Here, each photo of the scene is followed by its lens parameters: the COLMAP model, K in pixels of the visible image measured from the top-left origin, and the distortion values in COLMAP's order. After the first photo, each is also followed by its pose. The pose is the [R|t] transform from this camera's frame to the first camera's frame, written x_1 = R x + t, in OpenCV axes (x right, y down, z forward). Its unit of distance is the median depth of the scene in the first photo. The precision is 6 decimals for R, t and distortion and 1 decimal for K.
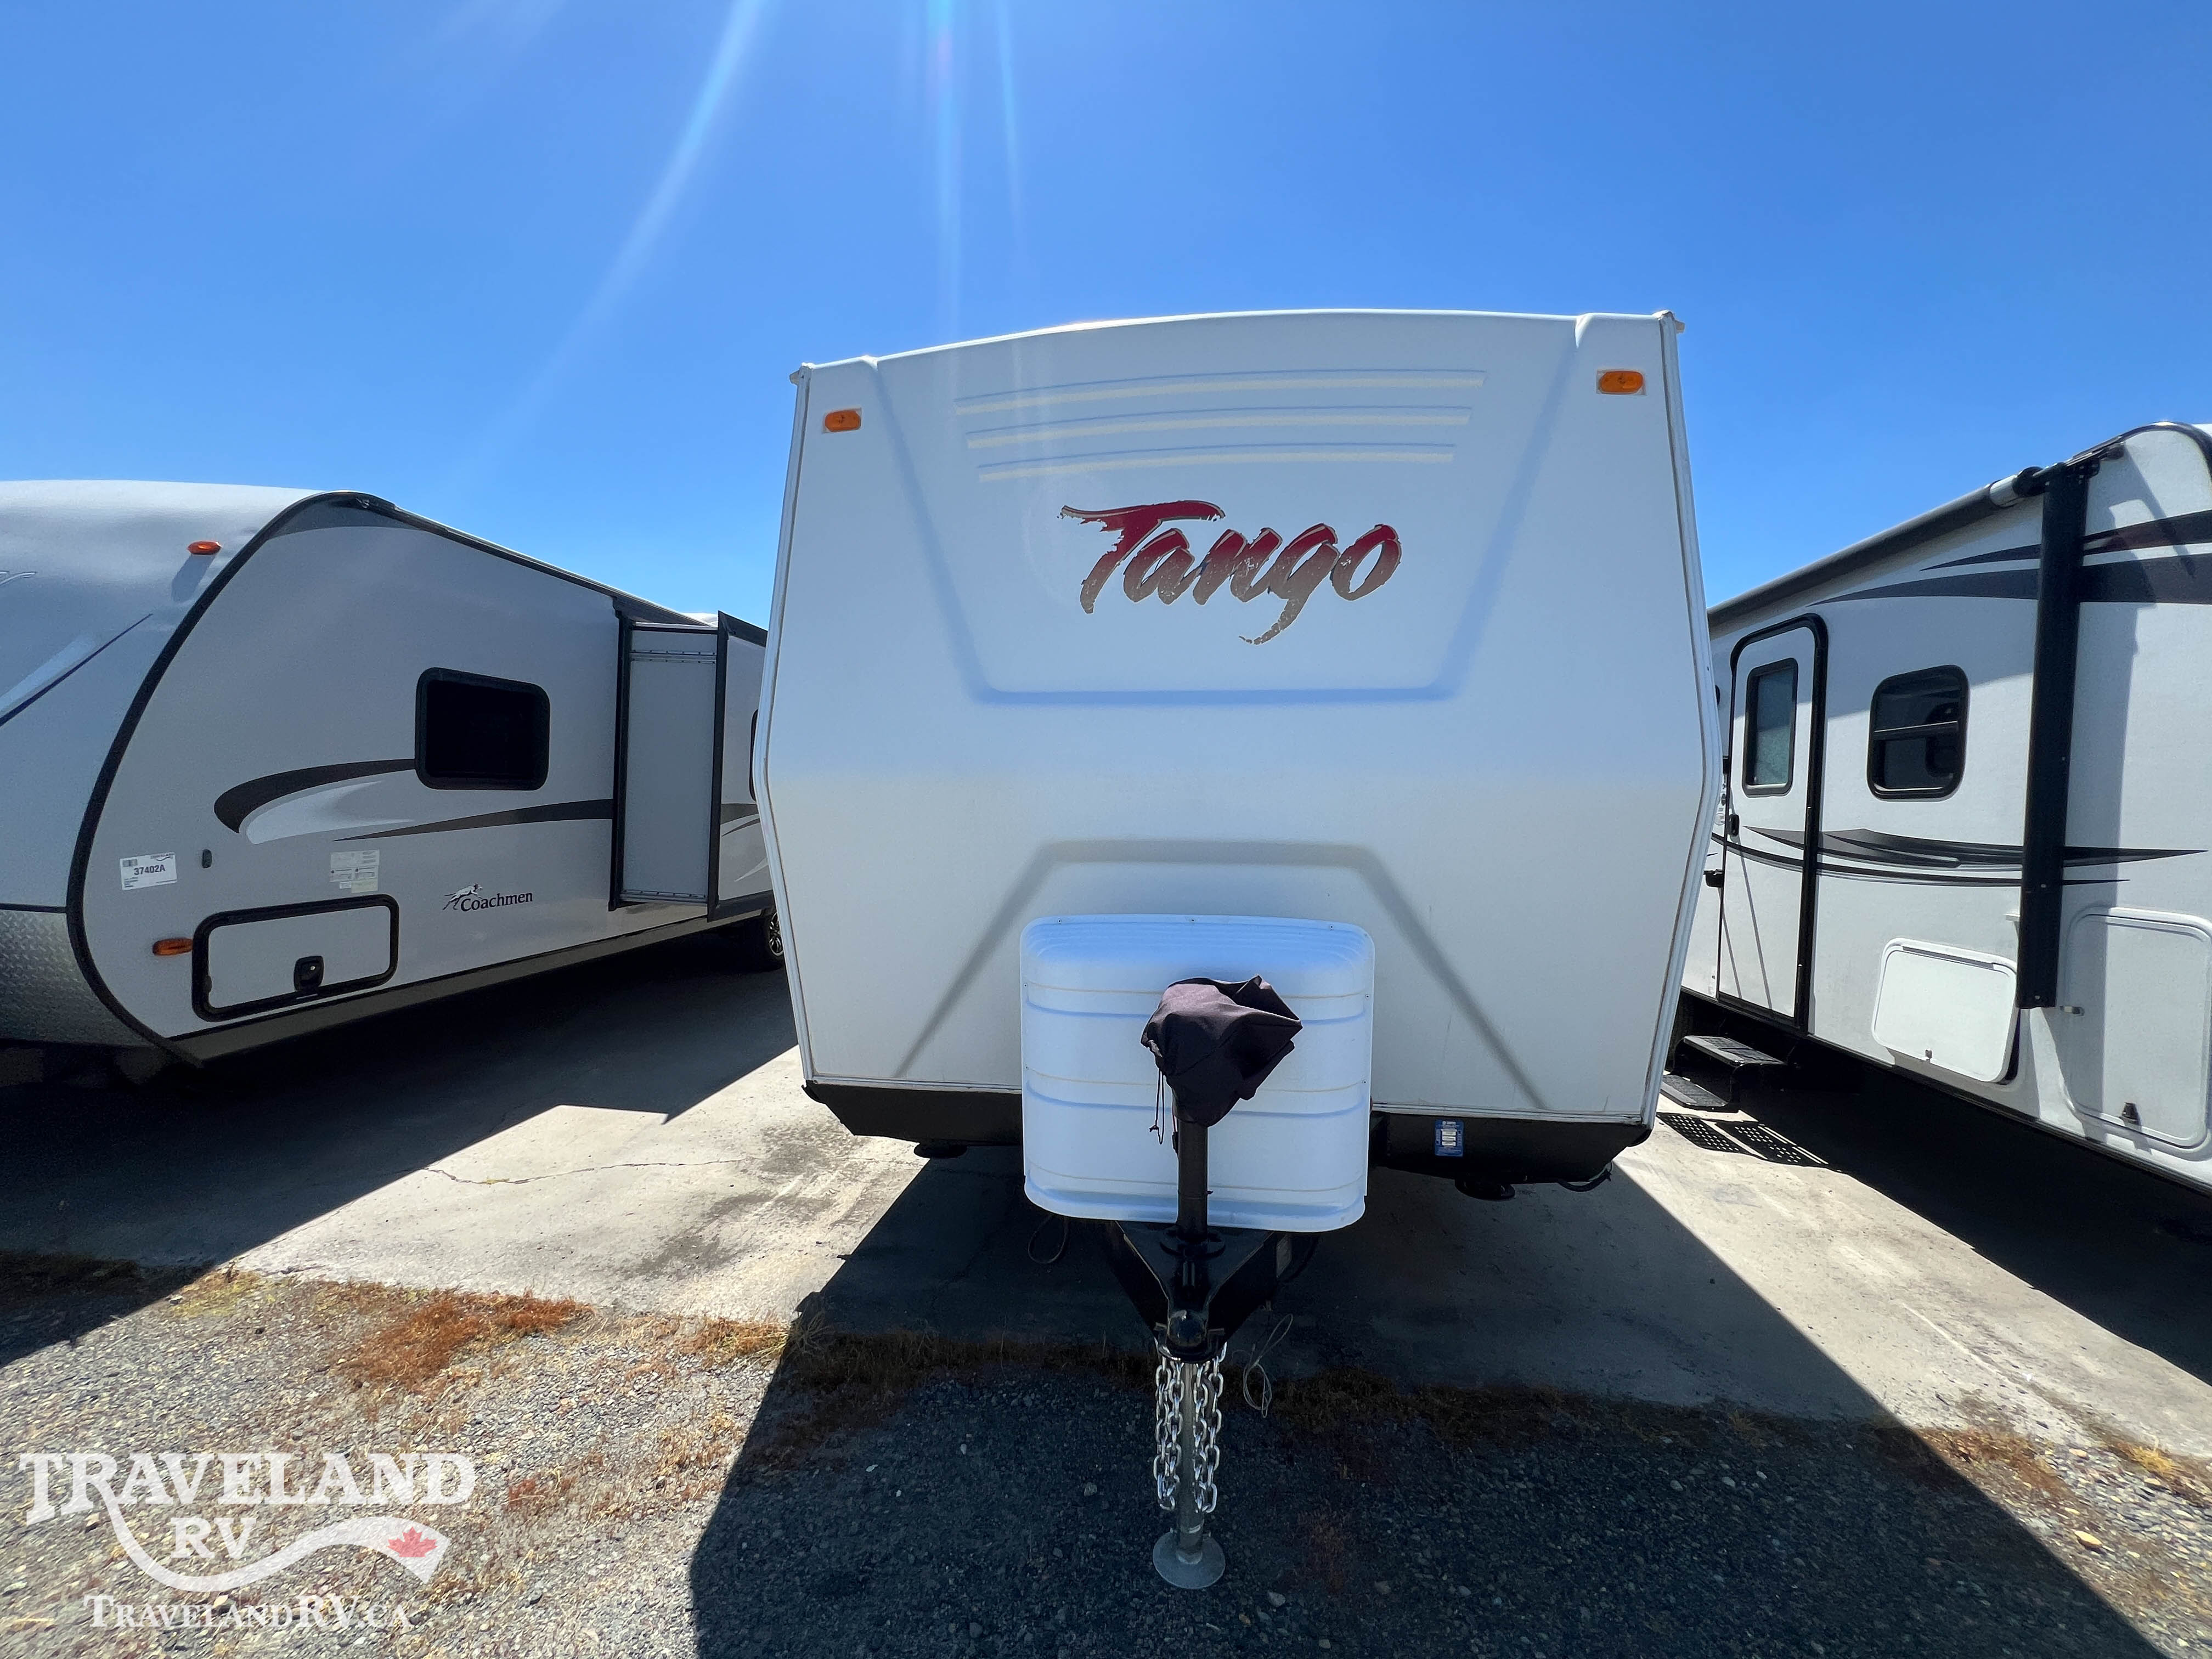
lens RADIAL K [[887.1, 0, 1121.2], [0, 887.1, 834.7], [0, 0, 1]] dist [-0.002737, 0.000499]
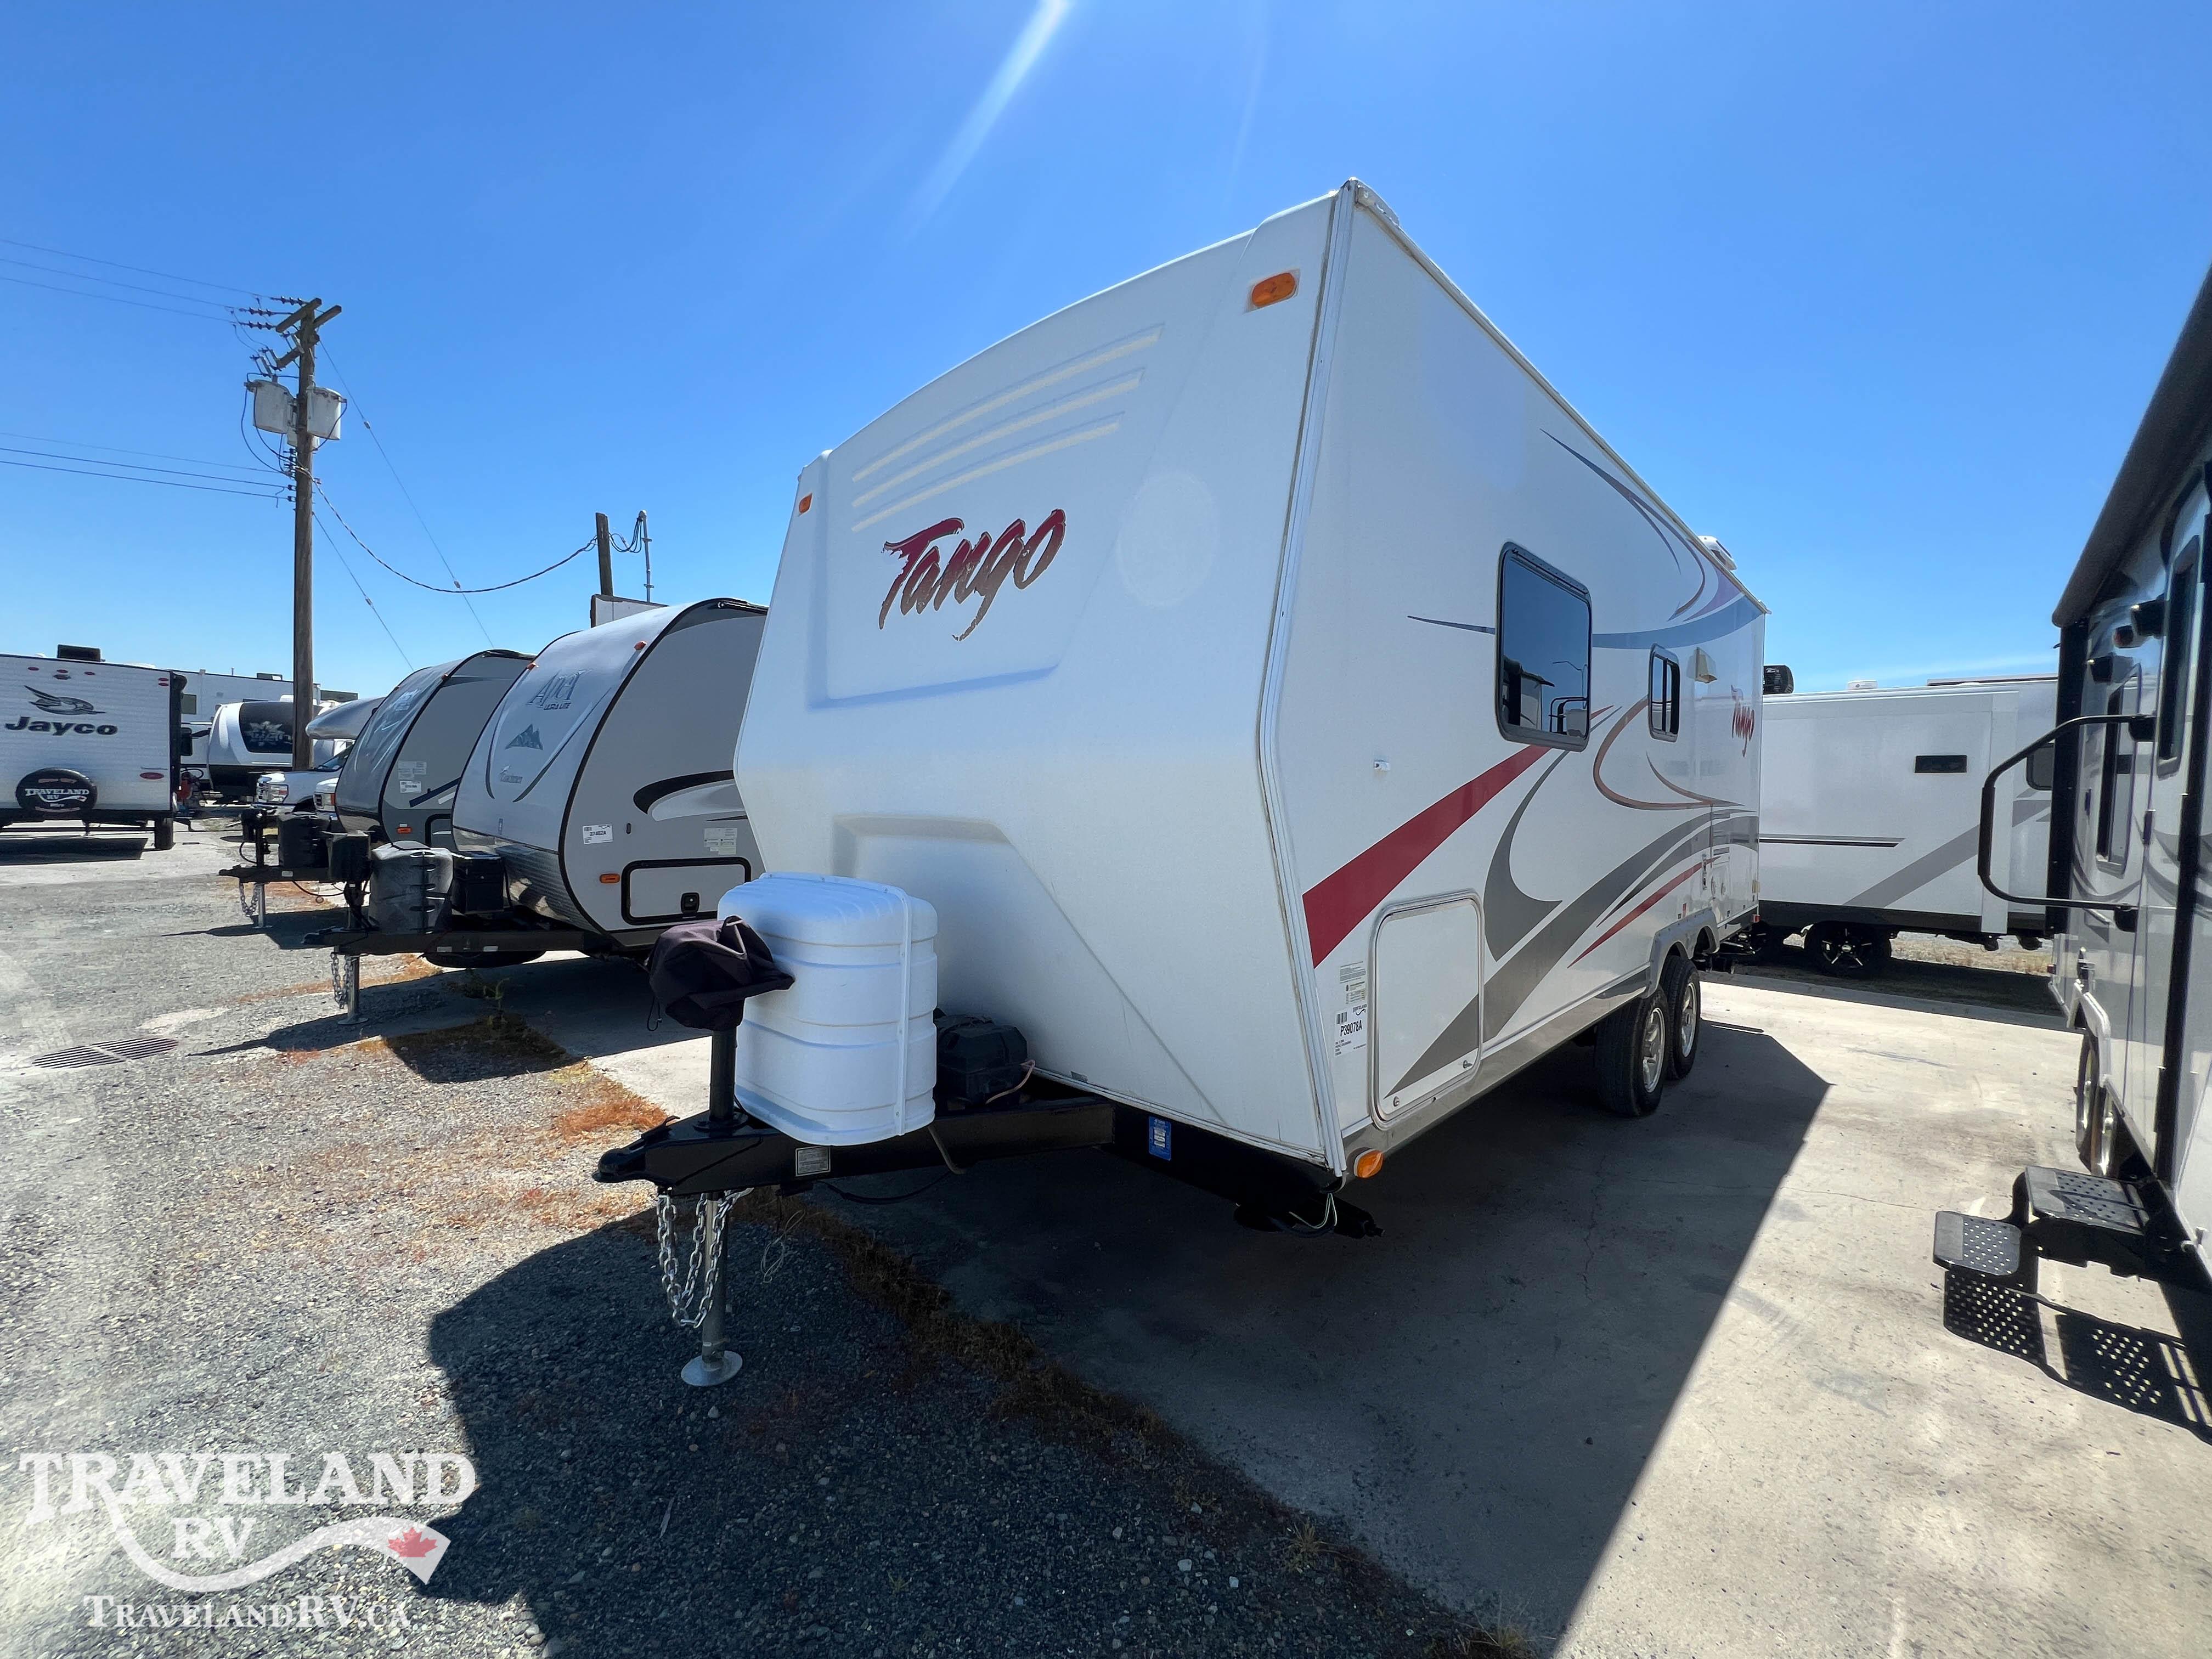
lens RADIAL K [[887.1, 0, 1102.8], [0, 887.1, 837.0], [0, 0, 1]] dist [-0.002737, 0.000499]
pose [[0.808487, 0.022159, -0.588096, 0.888907], [-0.027235, 0.999629, 0.000223, 0.023495], [0.587883, 0.015836, 0.808791, 0.199198]]
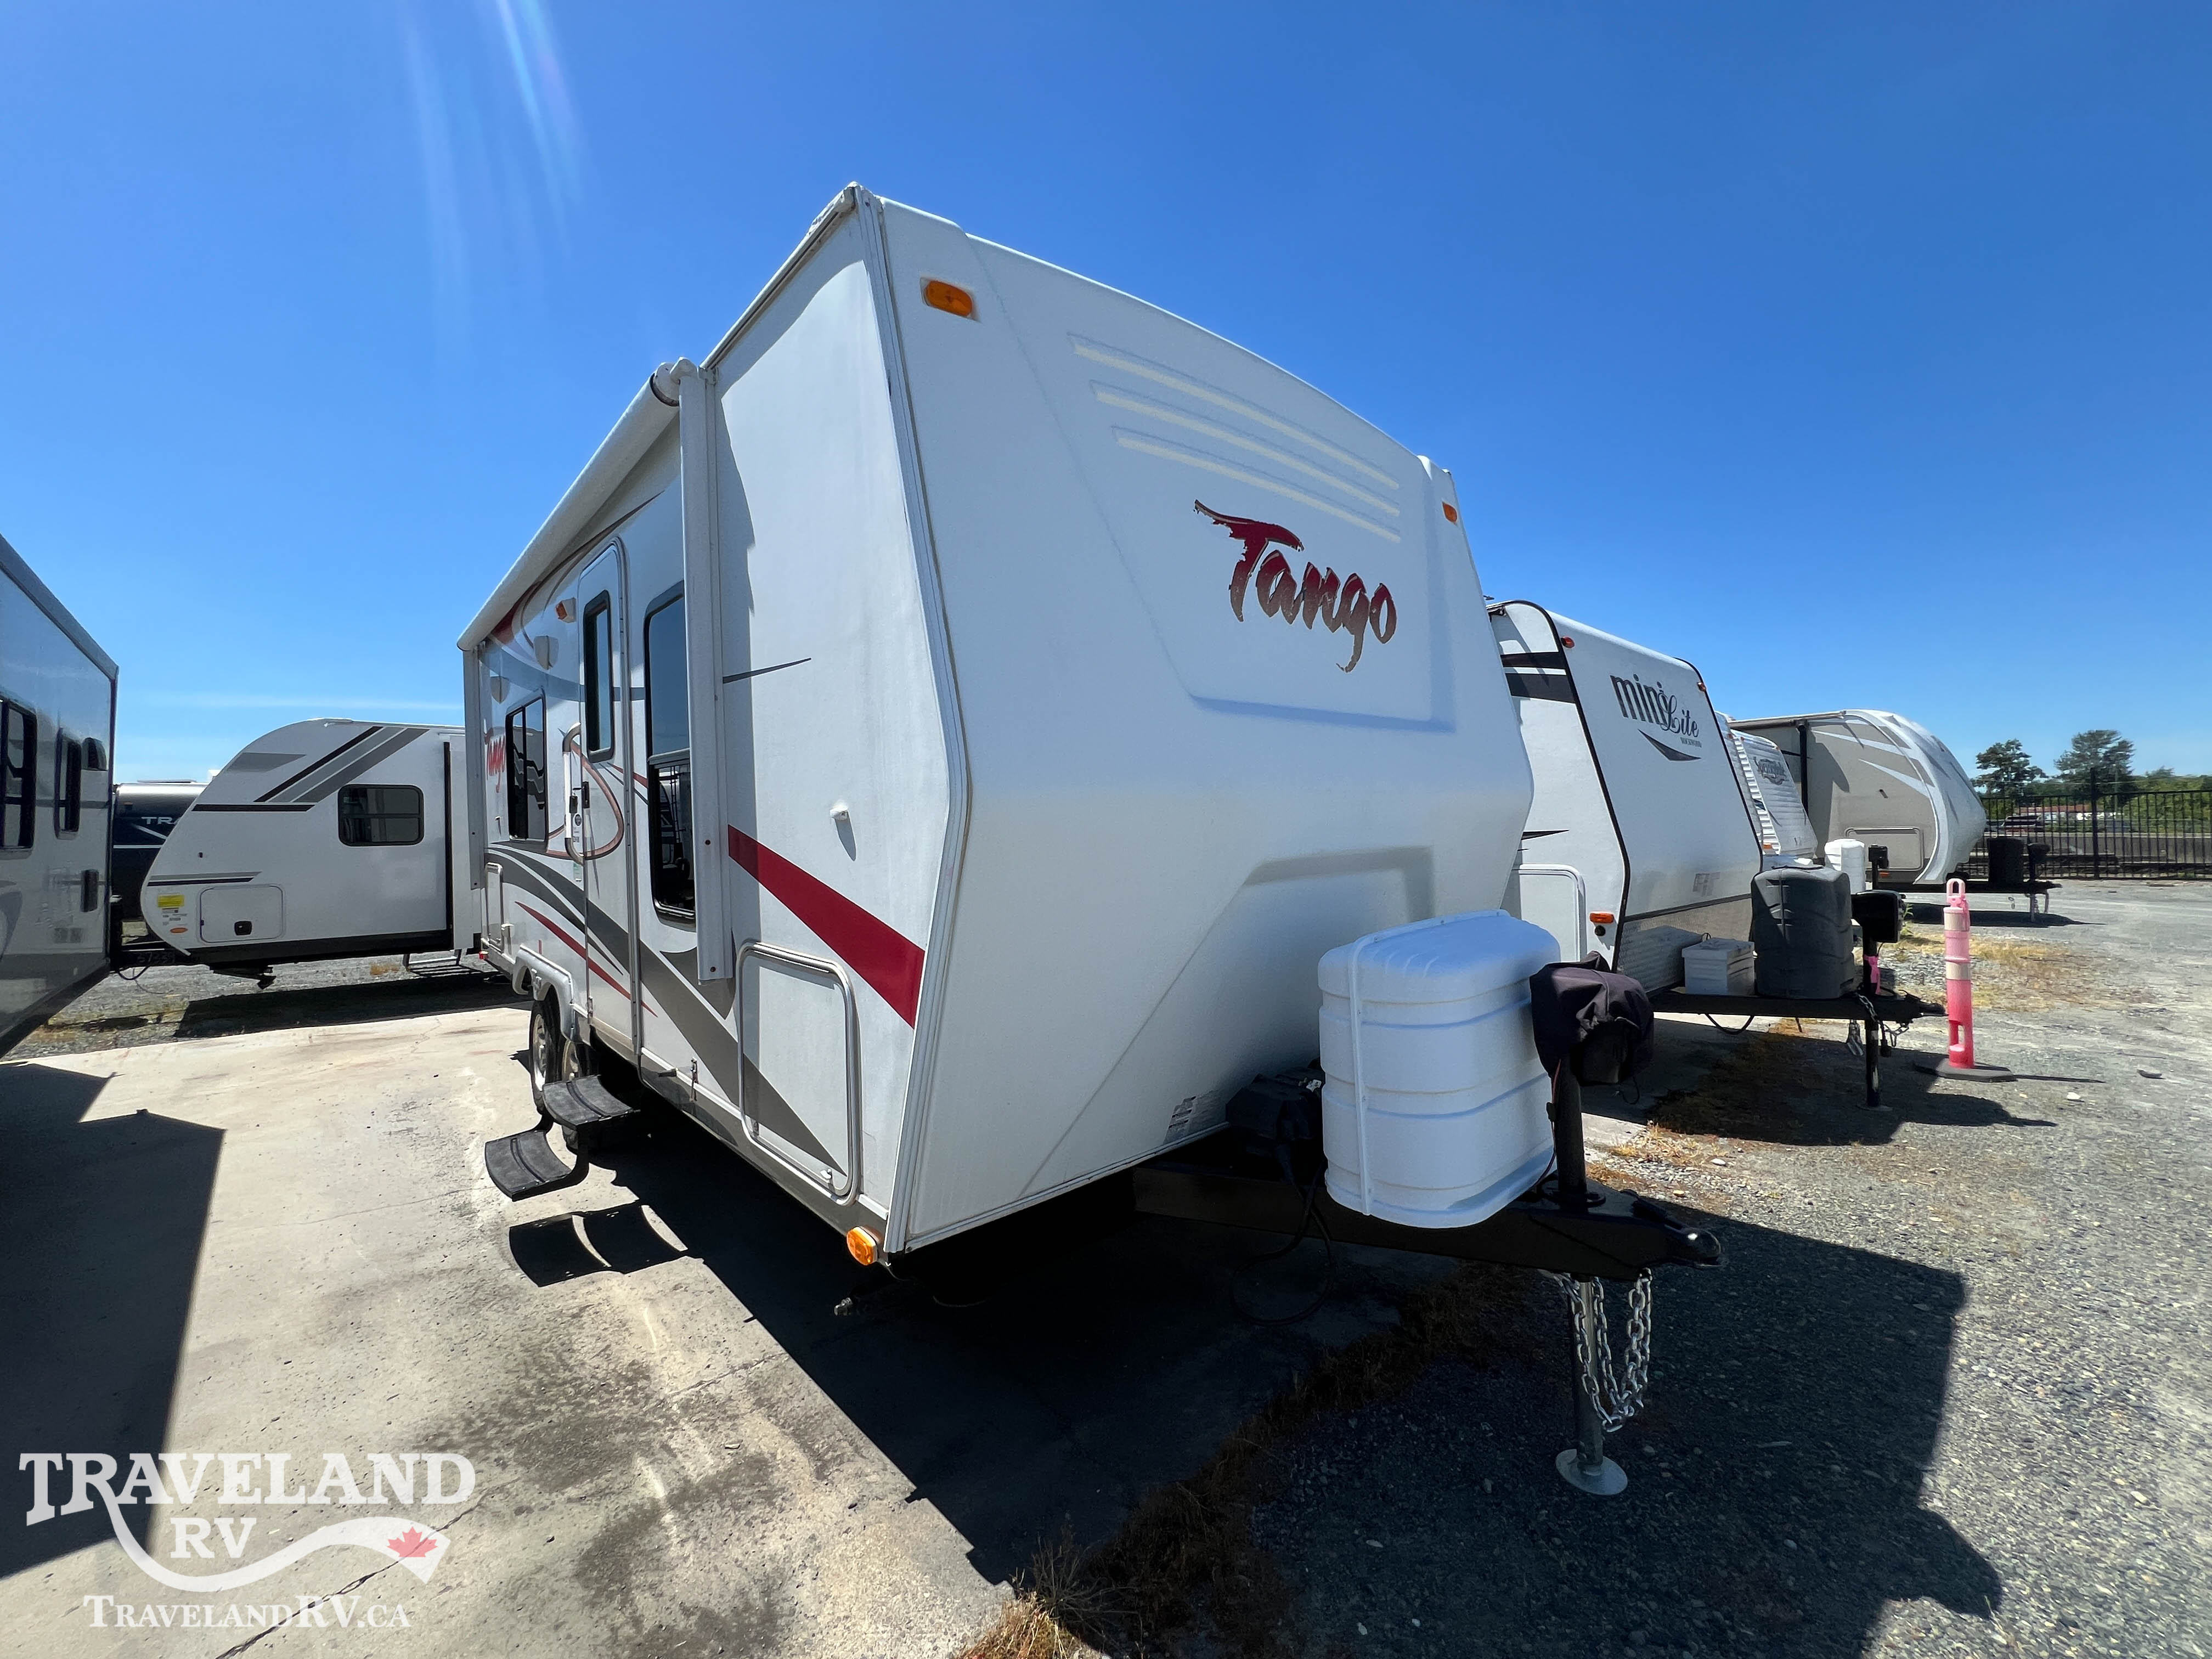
lens RADIAL K [[887.1, 0, 1104.4], [0, 887.1, 820.8], [0, 0, 1]] dist [-0.002737, 0.000499]
pose [[0.652136, -0.026258, 0.757647, -0.828479], [0.055104, 0.998398, -0.012829, -0.030062], [-0.756096, 0.050116, 0.652539, 0.481706]]
